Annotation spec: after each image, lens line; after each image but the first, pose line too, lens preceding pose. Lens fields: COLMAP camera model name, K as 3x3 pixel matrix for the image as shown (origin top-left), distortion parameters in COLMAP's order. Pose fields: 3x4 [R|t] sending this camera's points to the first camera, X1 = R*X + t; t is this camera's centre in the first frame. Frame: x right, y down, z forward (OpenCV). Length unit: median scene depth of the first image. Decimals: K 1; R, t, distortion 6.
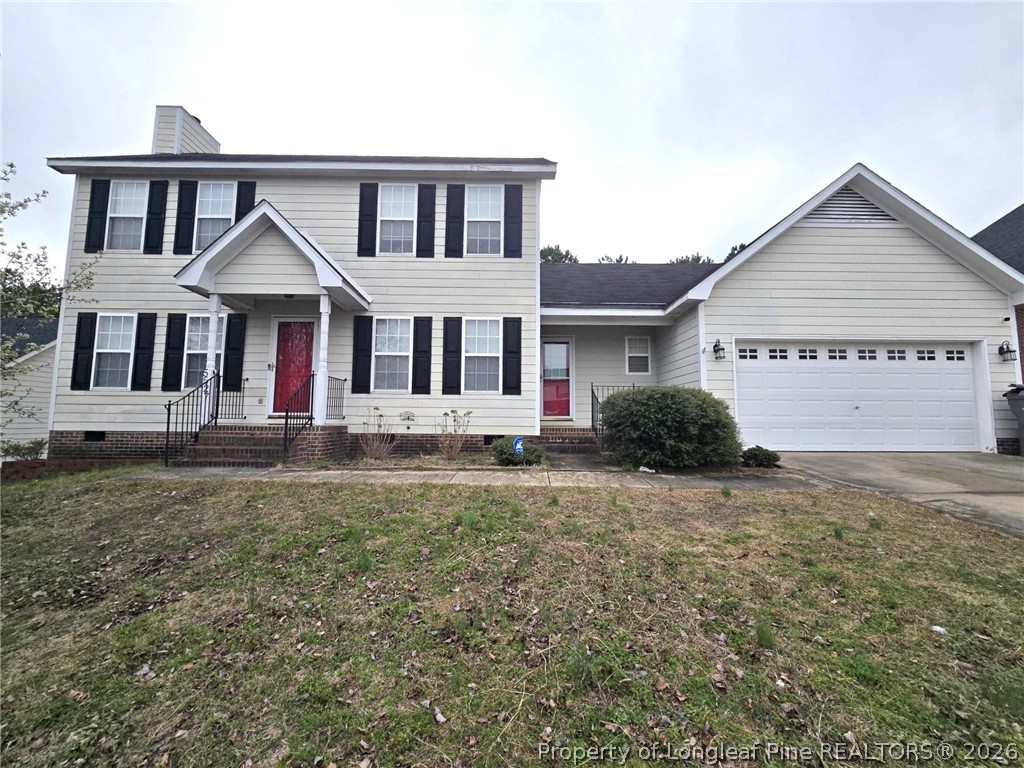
lens RADIAL K [[414.1, 0, 523.2], [0, 414.1, 380.7], [0, 0, 1]] dist [-0.001937, -0.000303]
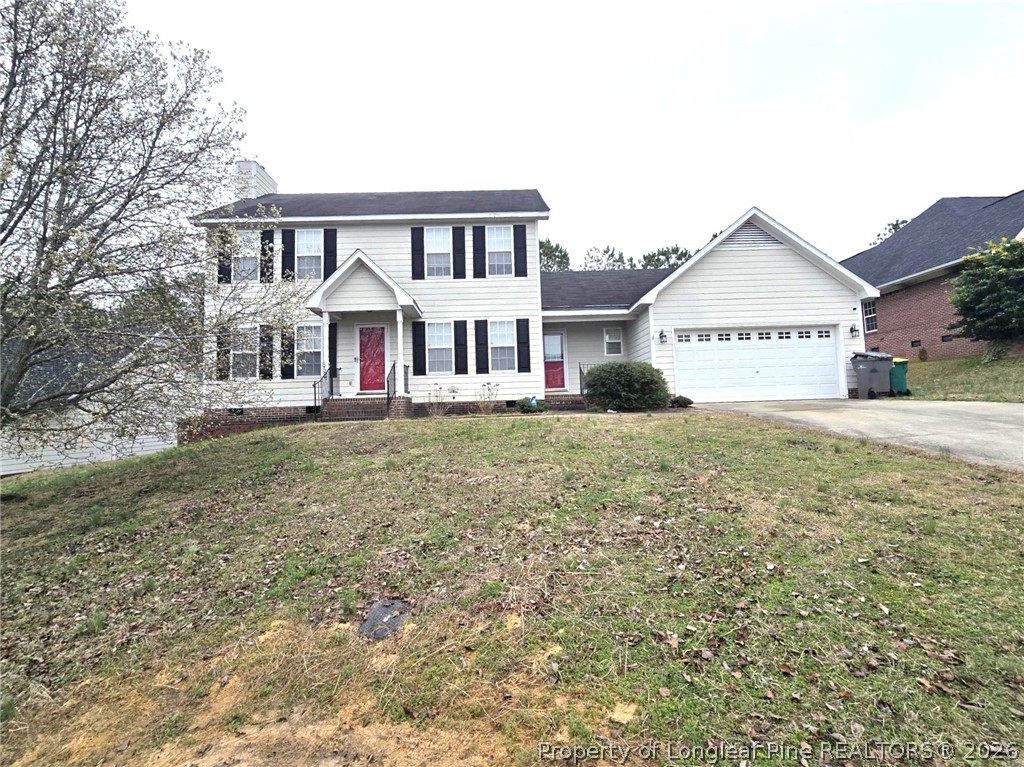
lens RADIAL K [[742.0, 0, 512.0], [0, 742.0, 383.5], [0, 0, 1]] dist [0.007976, 0.000715]
pose [[0.998677, -0.038059, 0.034566, -0.160583], [0.038031, 0.999275, 0.001460, 0.066809], [-0.034596, -0.000143, 0.999401, -1.579988]]
